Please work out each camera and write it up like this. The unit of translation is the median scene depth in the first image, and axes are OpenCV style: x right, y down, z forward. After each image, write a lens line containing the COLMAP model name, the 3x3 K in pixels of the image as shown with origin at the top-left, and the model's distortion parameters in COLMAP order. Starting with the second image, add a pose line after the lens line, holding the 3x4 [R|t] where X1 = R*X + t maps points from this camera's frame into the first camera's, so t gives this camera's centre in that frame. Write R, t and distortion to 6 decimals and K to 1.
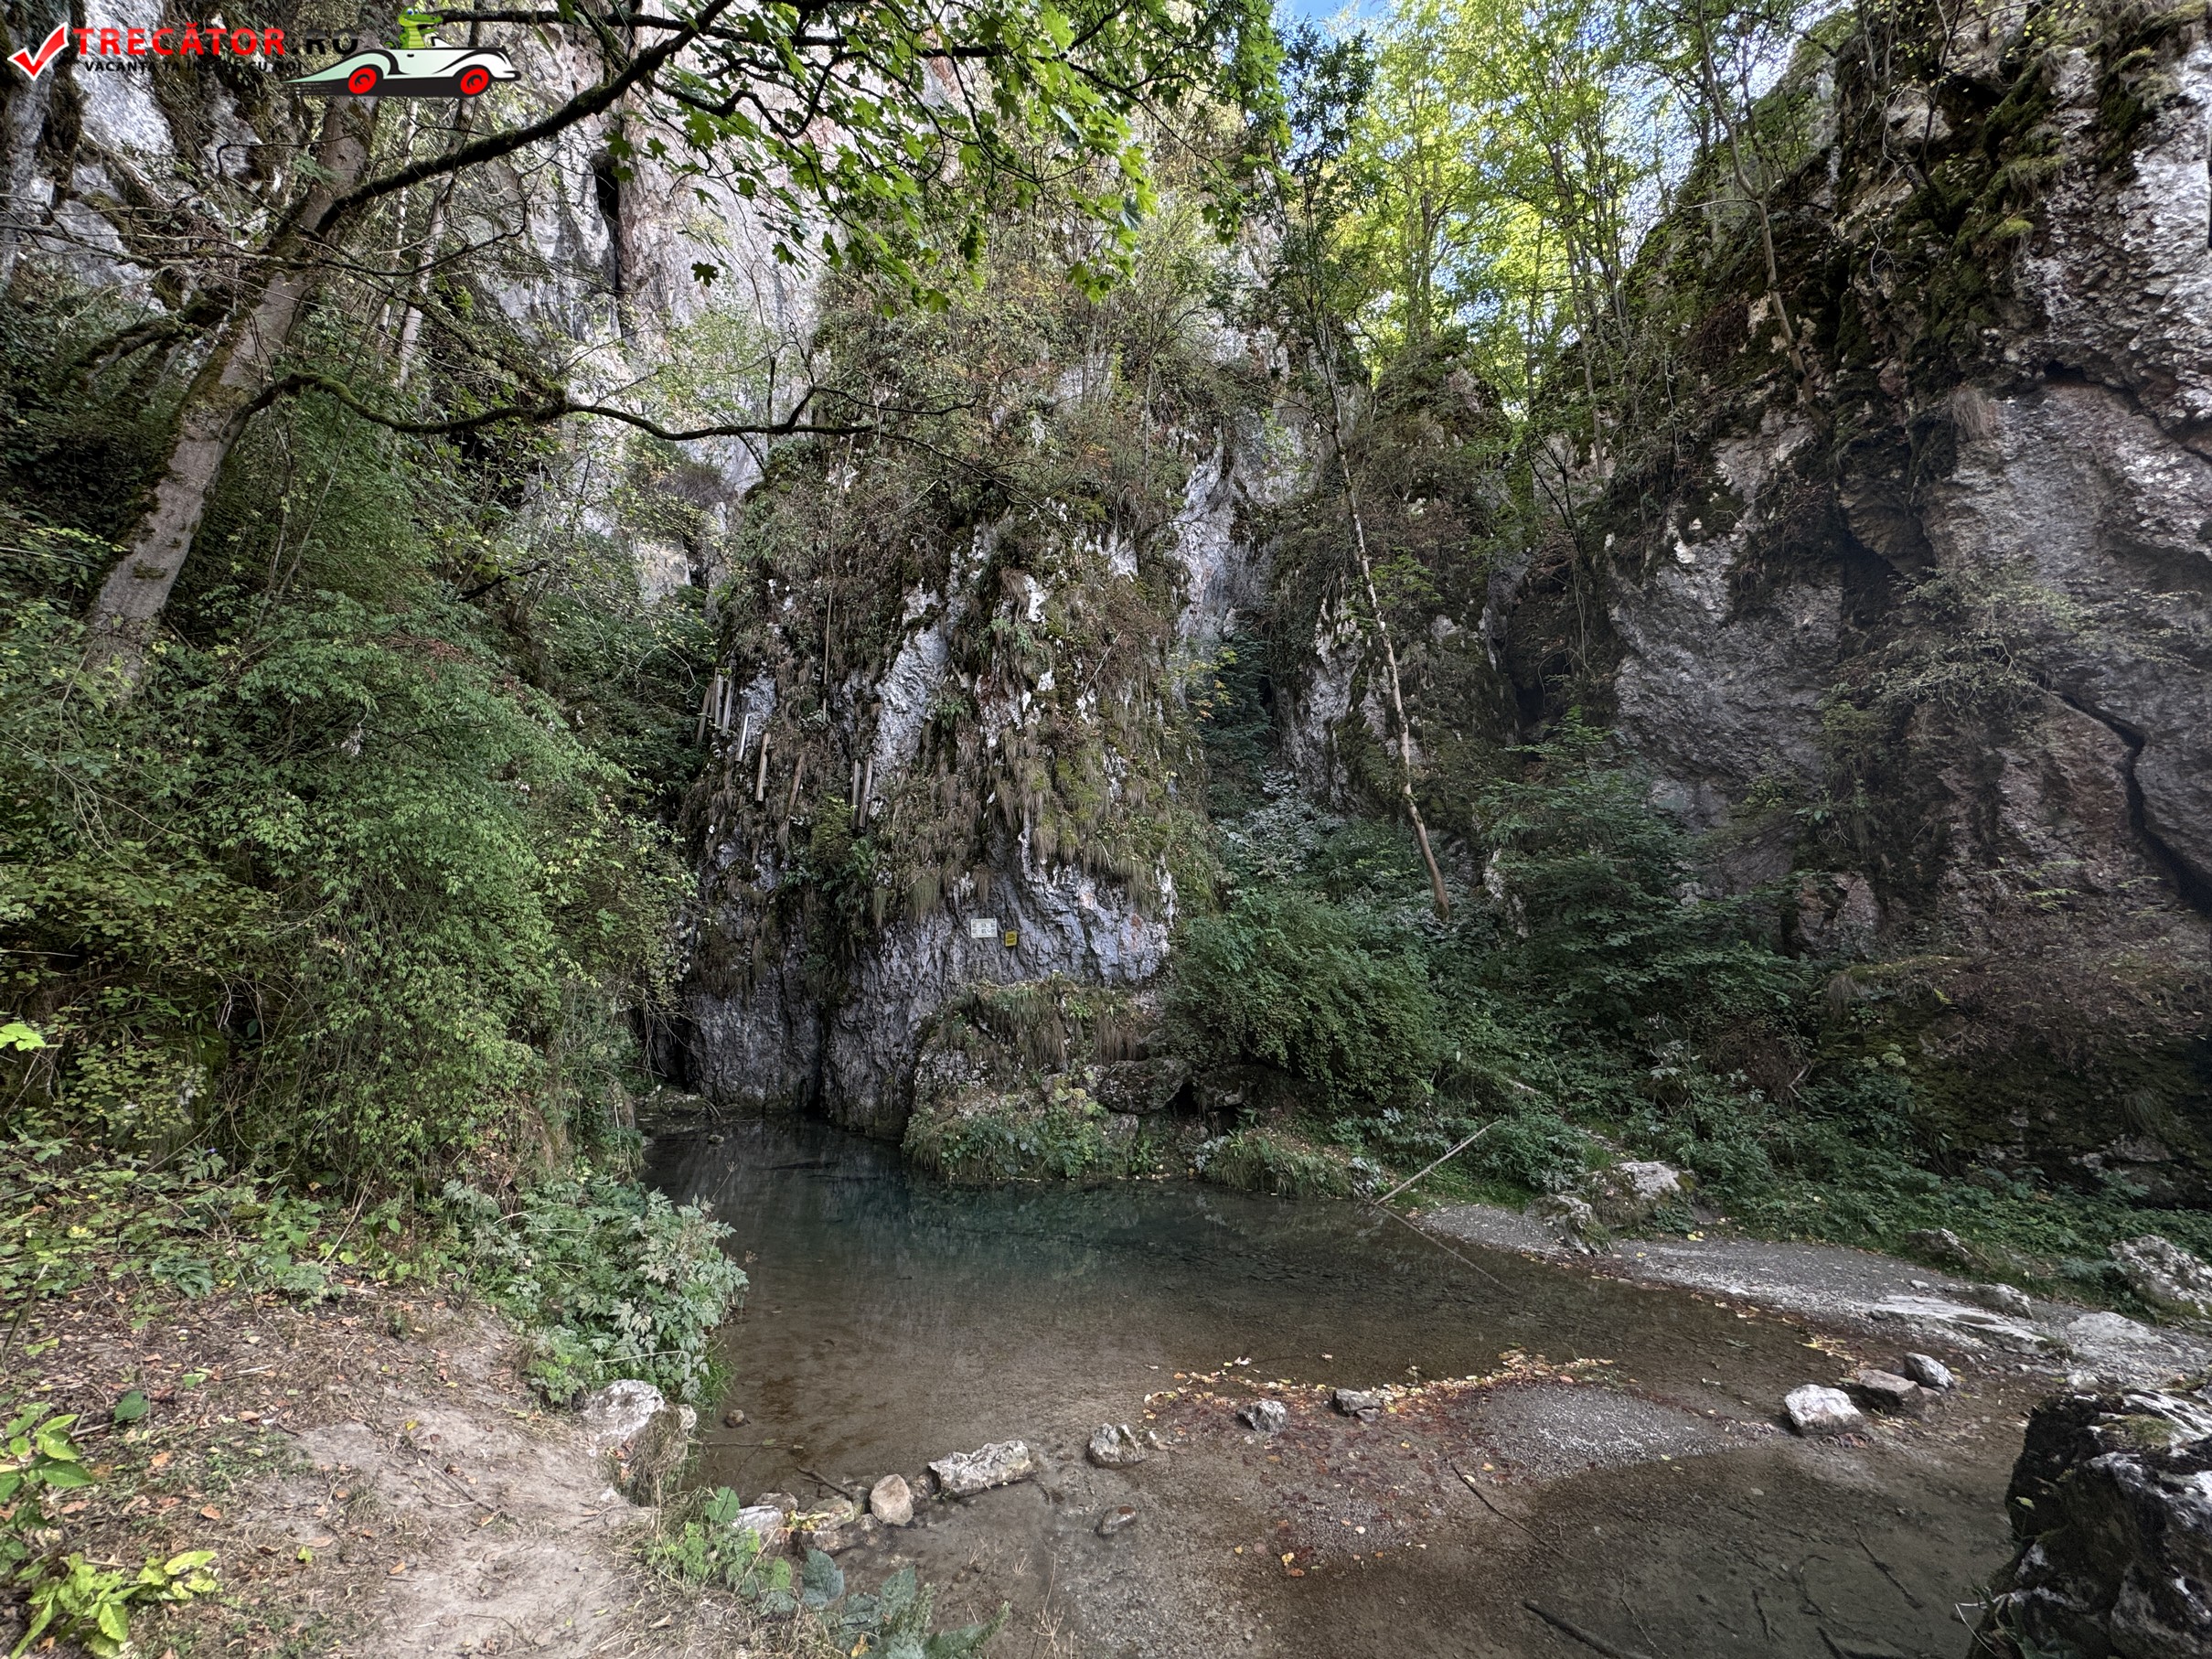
lens RADIAL K [[883.2, 0, 1103.5], [0, 883.2, 825.9], [0, 0, 1]] dist [0.000091, -0.000541]
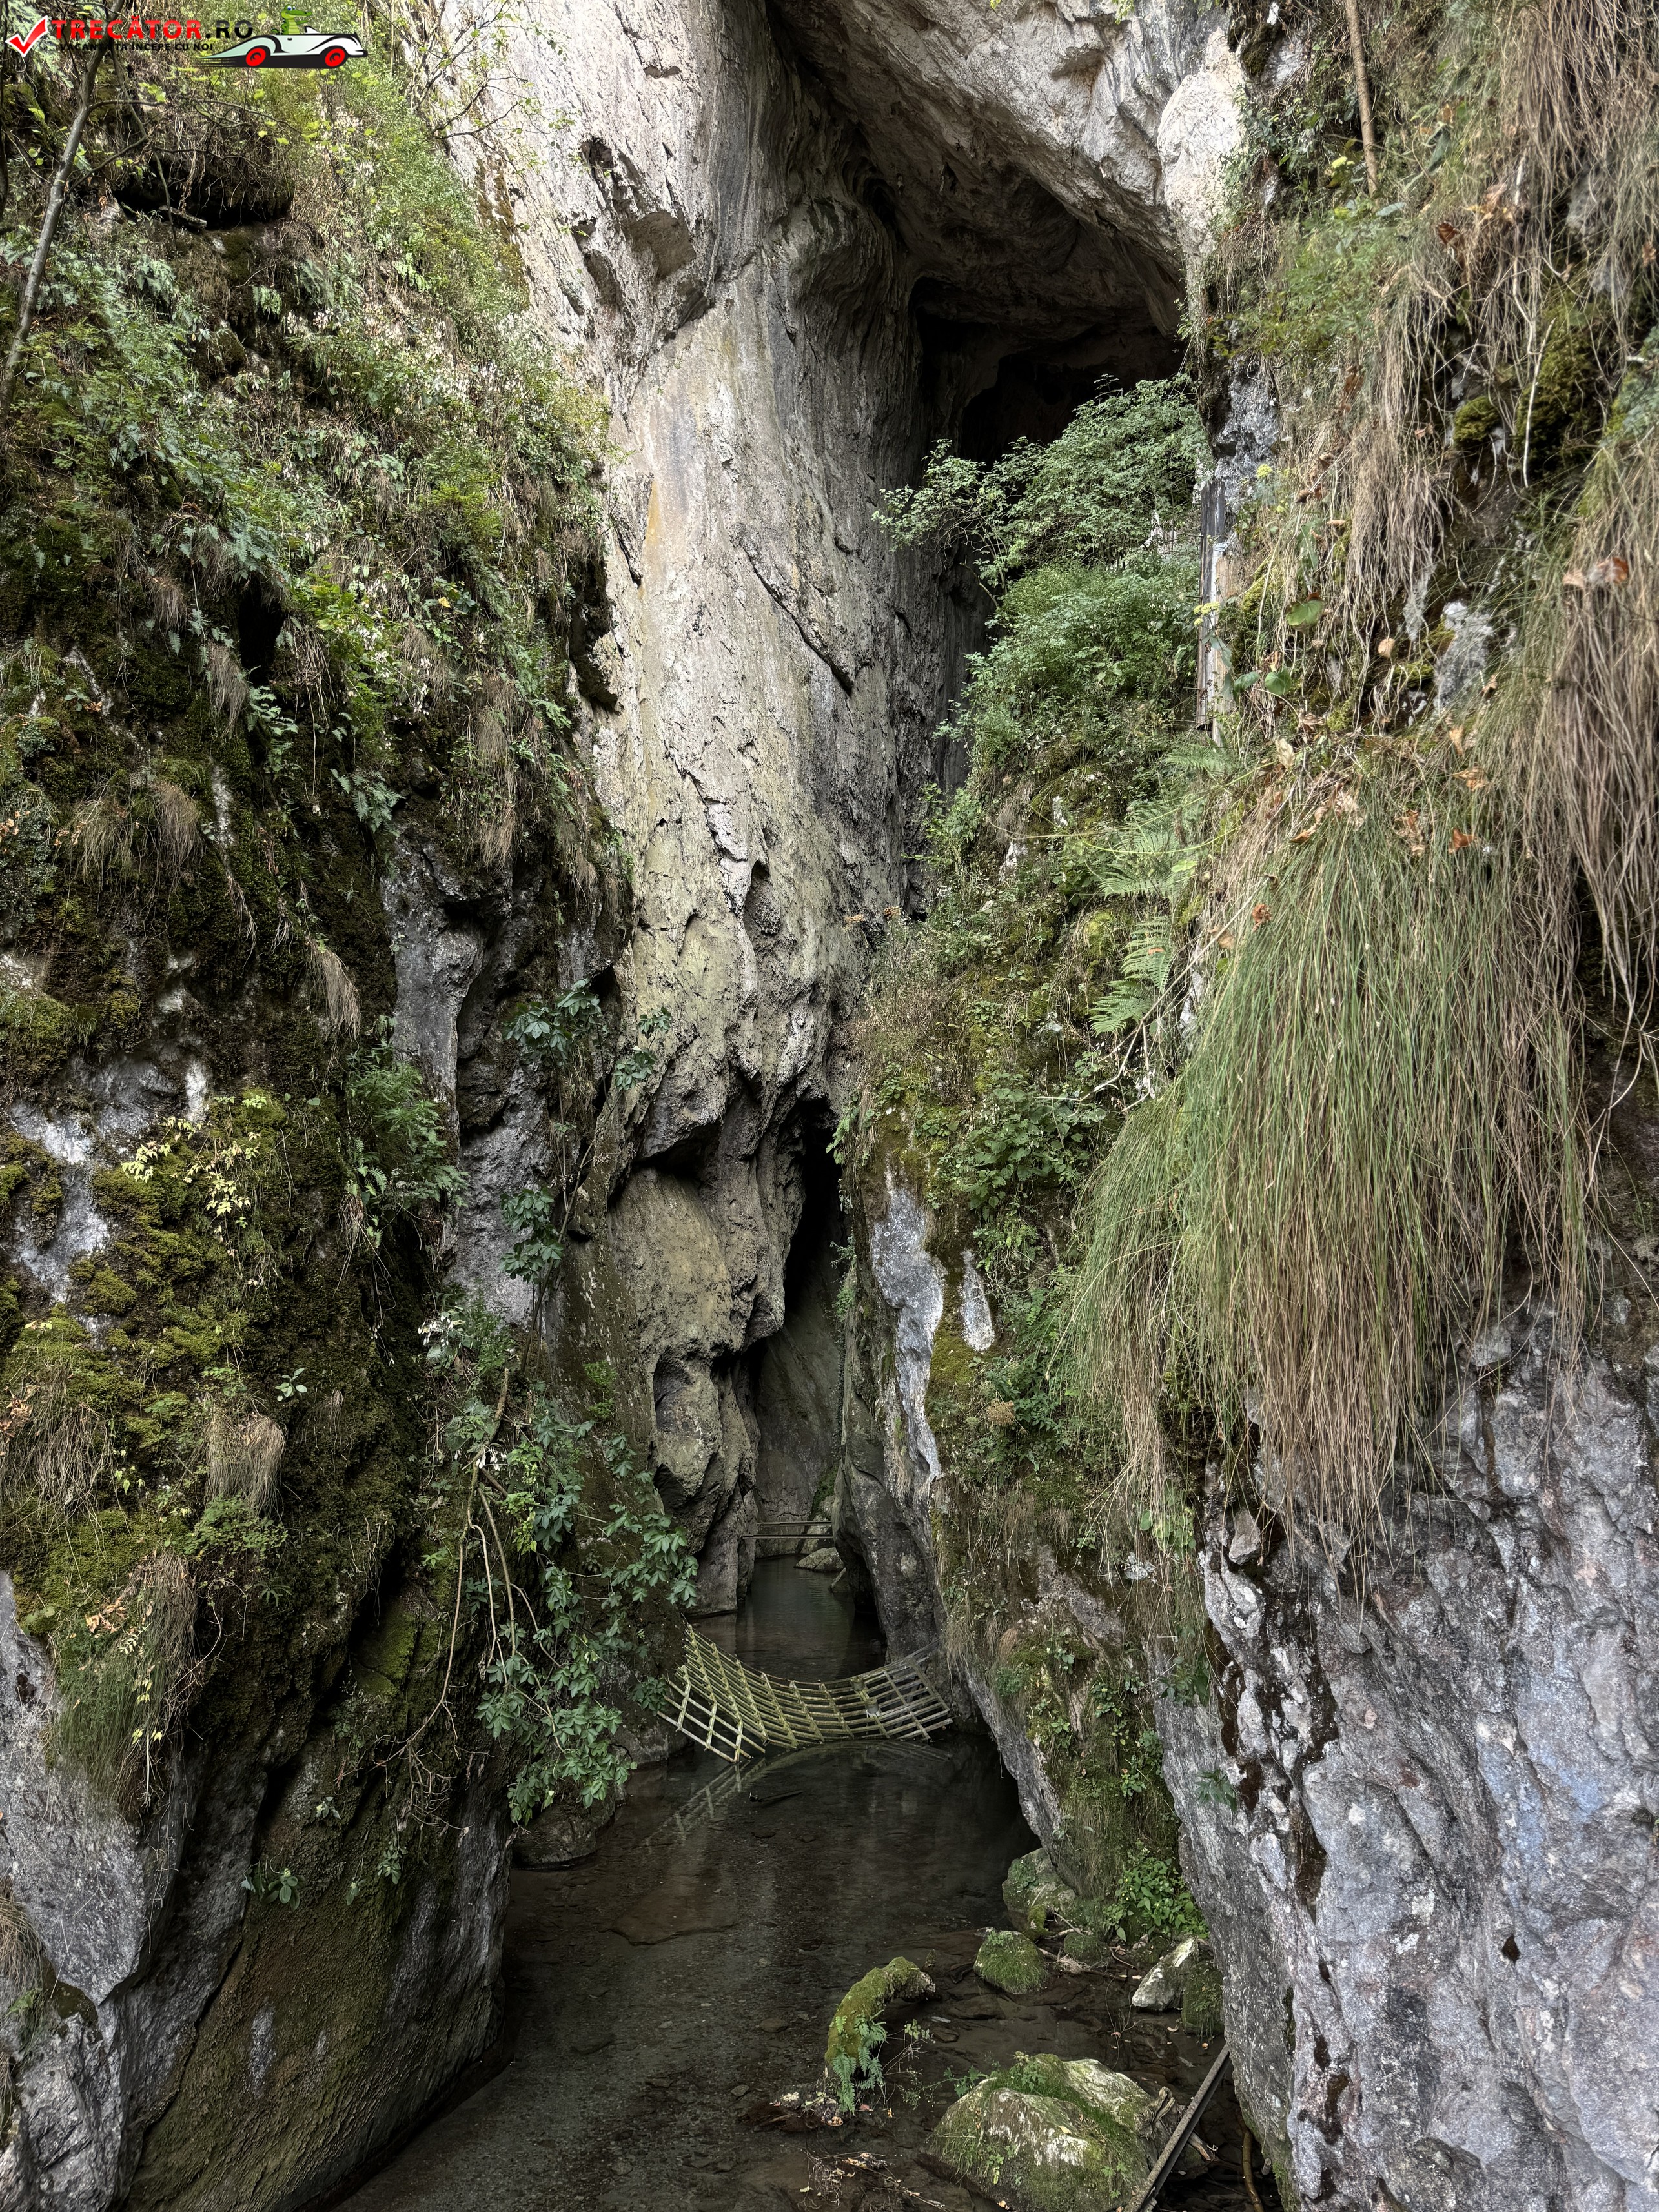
lens RADIAL K [[1540.3, 0, 836.0], [0, 1540.3, 1112.0], [0, 0, 1]] dist [0.152718, -0.240412]
pose [[0.487381, -0.167635, -0.856947, -0.123374], [0.181418, 0.979424, -0.088414, 0.084416], [0.854136, -0.112374, 0.507764, 0.918153]]
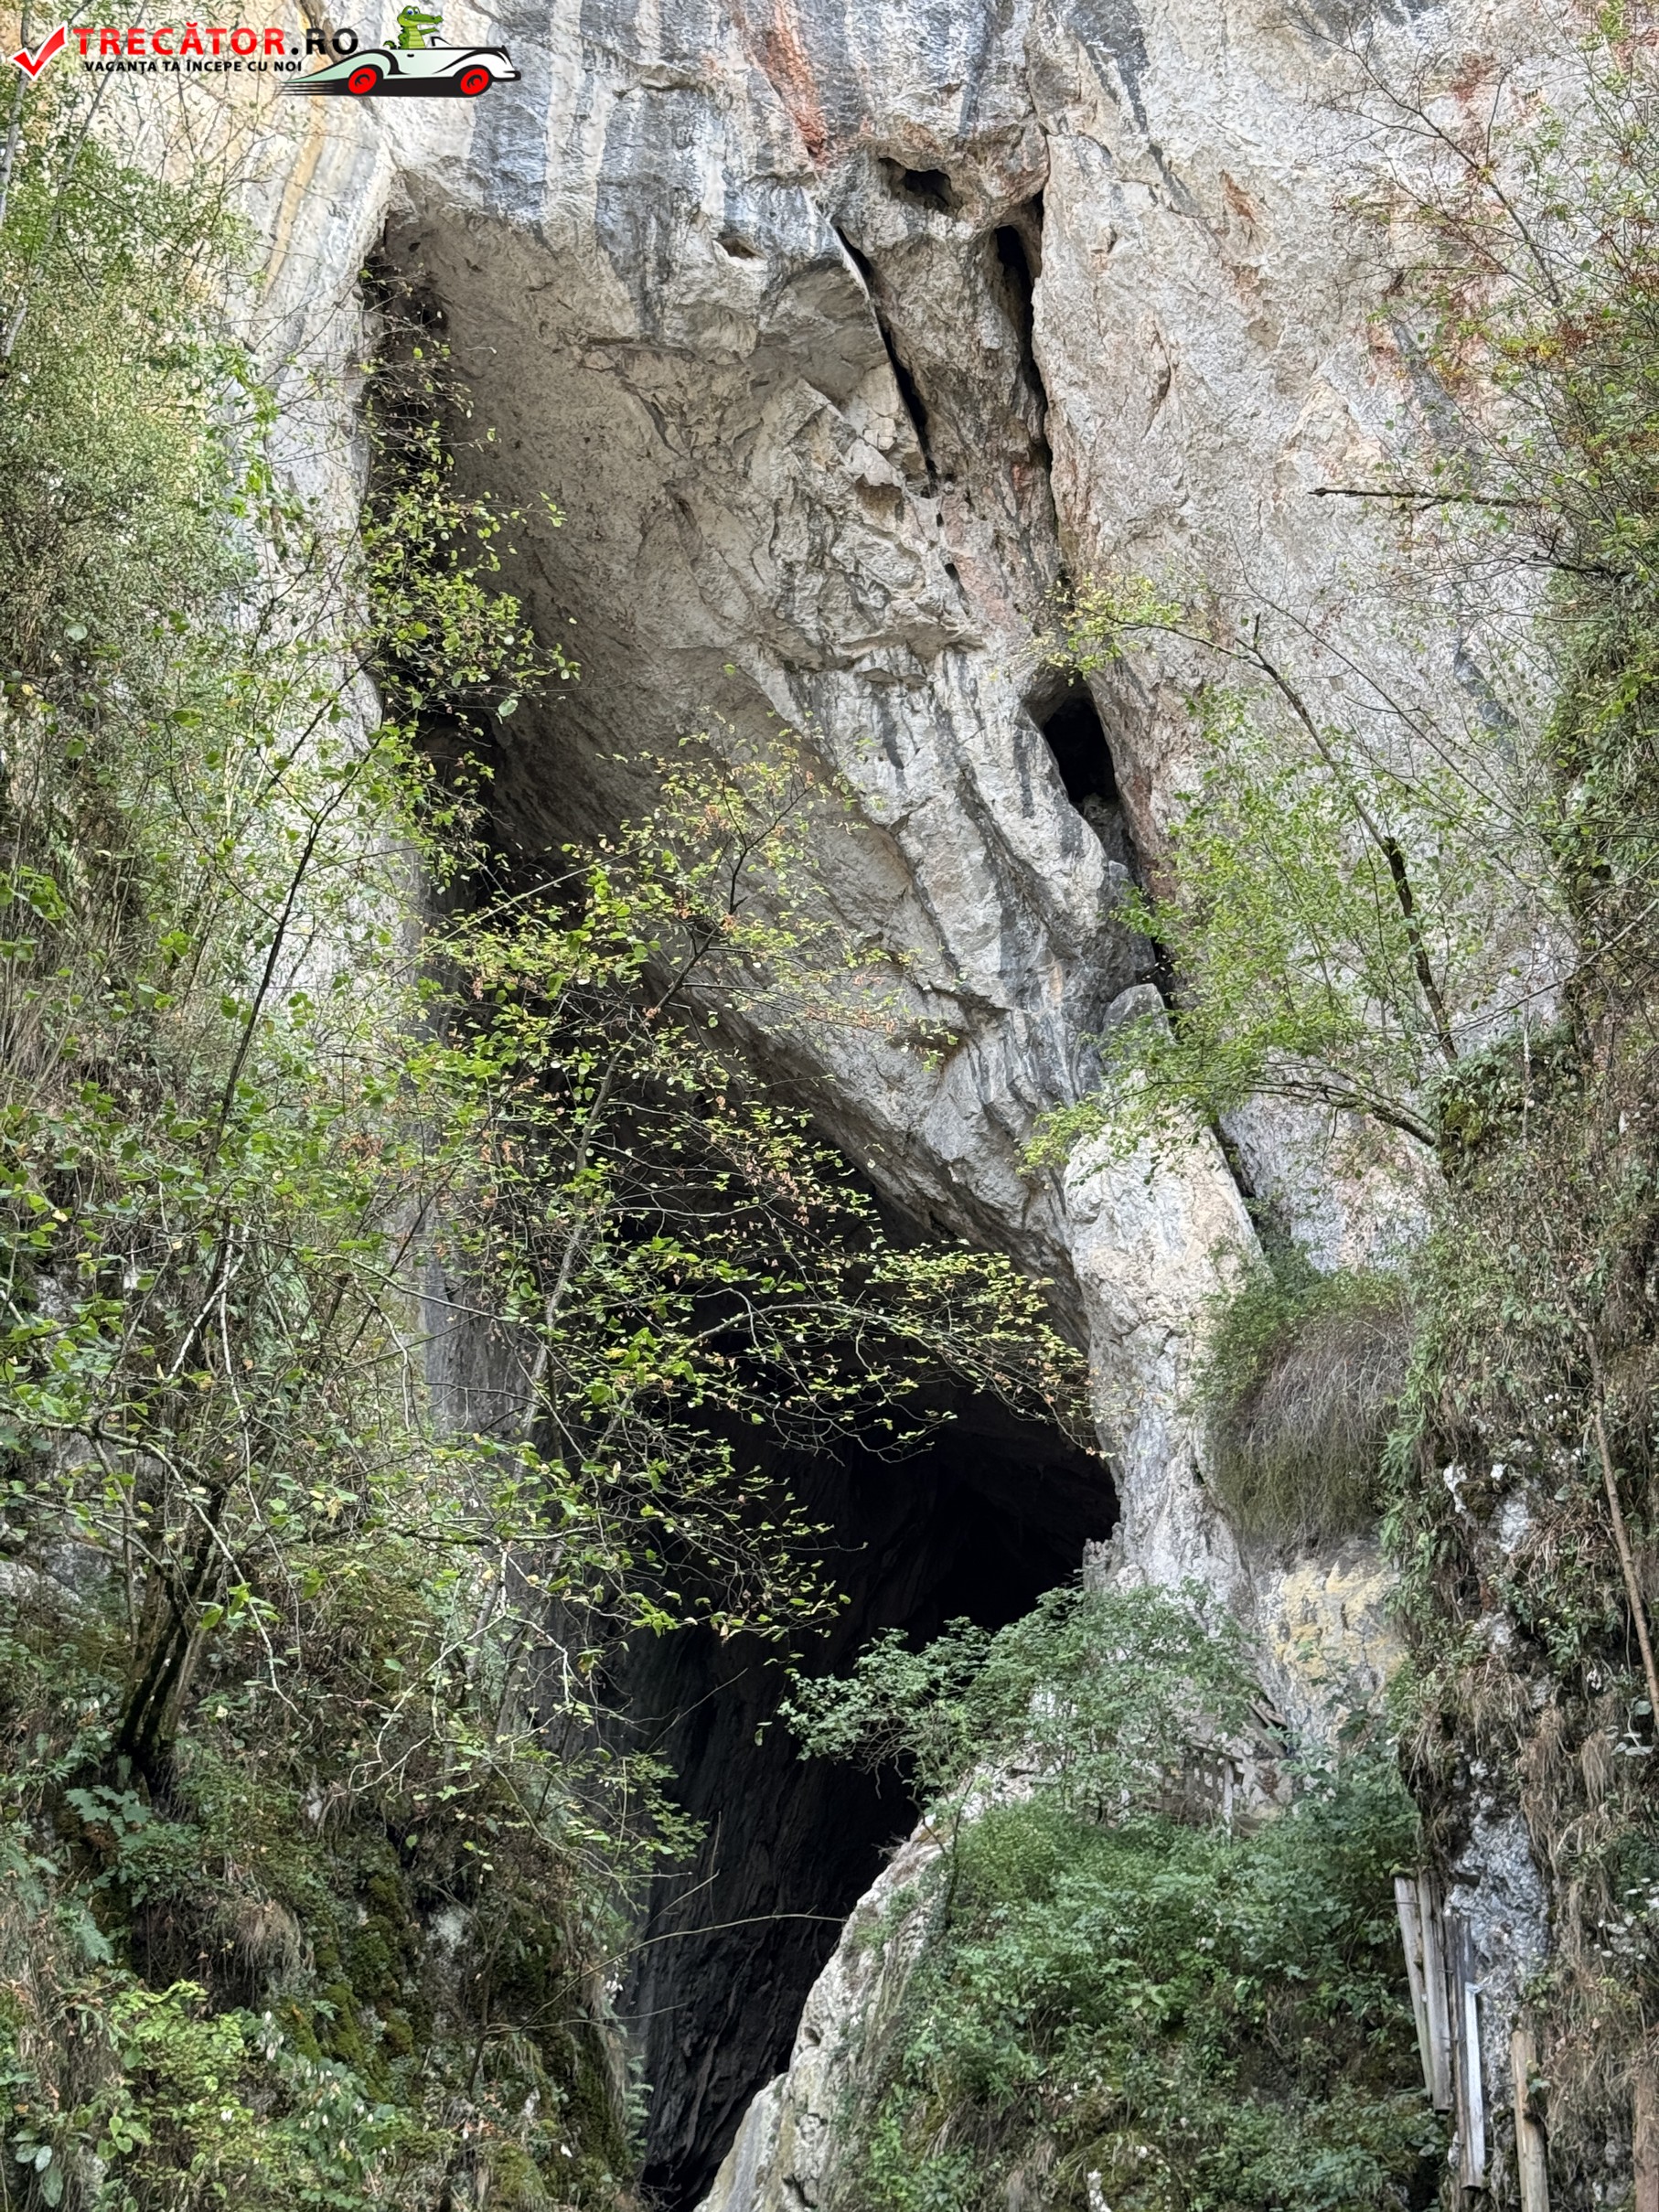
lens RADIAL K [[3085.4, 0, 829.5], [0, 3085.4, 1106.0], [0, 0, 1]] dist [0.135706, -0.003694]
pose [[0.688843, -0.441239, -0.575154, 0.131997], [0.135647, 0.857858, -0.495660, 0.107421], [0.712106, 0.263414, 0.650783, 0.322125]]
